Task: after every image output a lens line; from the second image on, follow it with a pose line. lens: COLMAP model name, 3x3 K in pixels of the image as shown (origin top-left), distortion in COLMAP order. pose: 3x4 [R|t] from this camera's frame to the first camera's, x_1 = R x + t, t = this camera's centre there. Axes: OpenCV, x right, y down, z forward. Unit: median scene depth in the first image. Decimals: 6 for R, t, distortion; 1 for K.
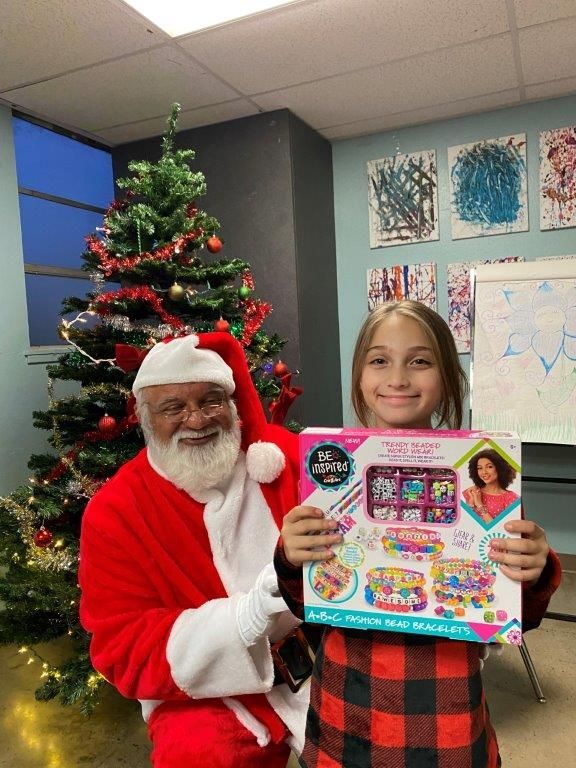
lens RADIAL K [[501.8, 0, 288.0], [0, 501.8, 384.0], [0, 0, 1]] dist [0.031262, 0.001061]
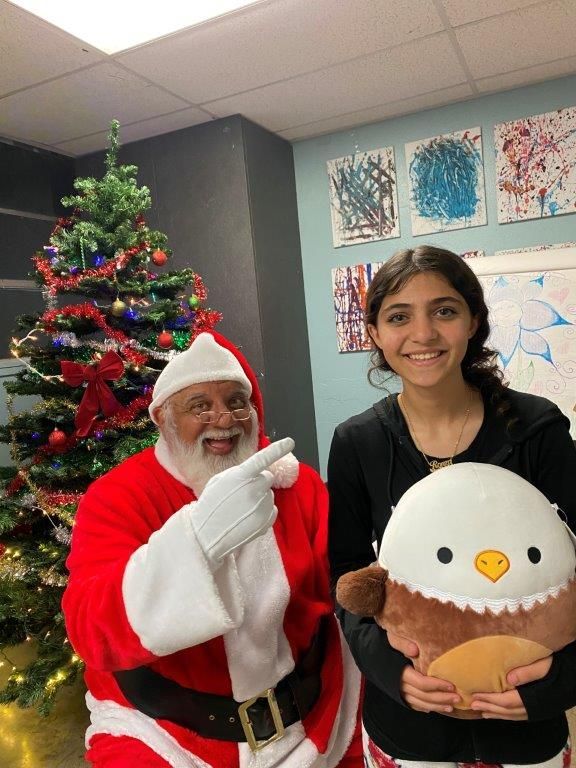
lens RADIAL K [[501.8, 0, 288.0], [0, 501.8, 384.0], [0, 0, 1]] dist [0.031262, 0.001061]
pose [[0.998899, -0.037180, -0.028595, 0.109376], [0.037787, 0.999065, 0.020997, -0.026402], [0.027787, -0.022054, 0.999371, -0.017019]]
